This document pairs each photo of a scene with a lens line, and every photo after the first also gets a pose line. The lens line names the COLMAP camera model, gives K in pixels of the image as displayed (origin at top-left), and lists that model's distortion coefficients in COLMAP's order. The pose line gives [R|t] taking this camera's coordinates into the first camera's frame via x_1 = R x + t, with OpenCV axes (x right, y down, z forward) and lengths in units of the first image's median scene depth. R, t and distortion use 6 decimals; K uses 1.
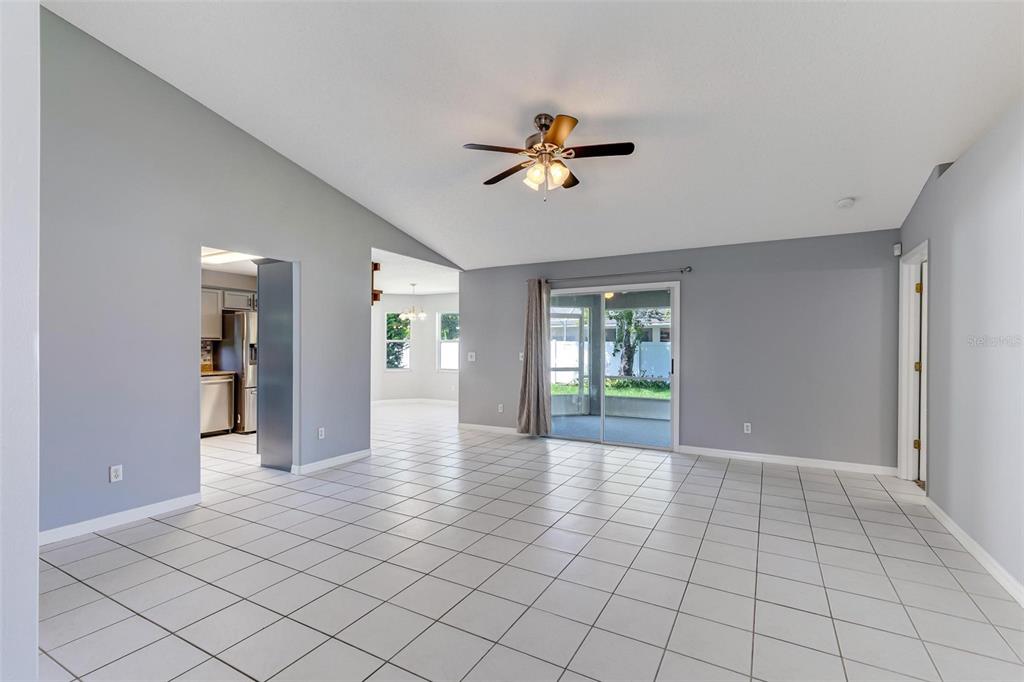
lens RADIAL K [[462.9, 0, 504.2], [0, 462.9, 344.8], [0, 0, 1]] dist [0.010942, -0.002118]
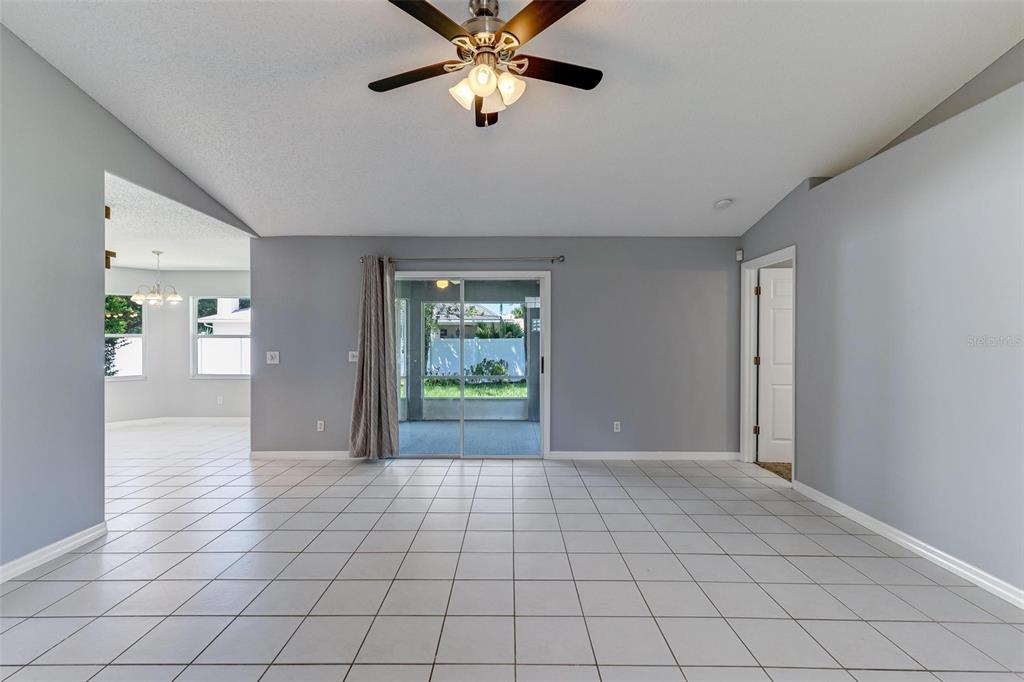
lens RADIAL K [[462.9, 0, 518.1], [0, 462.9, 345.3], [0, 0, 1]] dist [0.010942, -0.002118]
pose [[0.869442, -0.004139, 0.494018, -0.109048], [-0.000072, 0.999964, 0.008505, 0.000291], [-0.494035, -0.007431, 0.869410, 0.207862]]
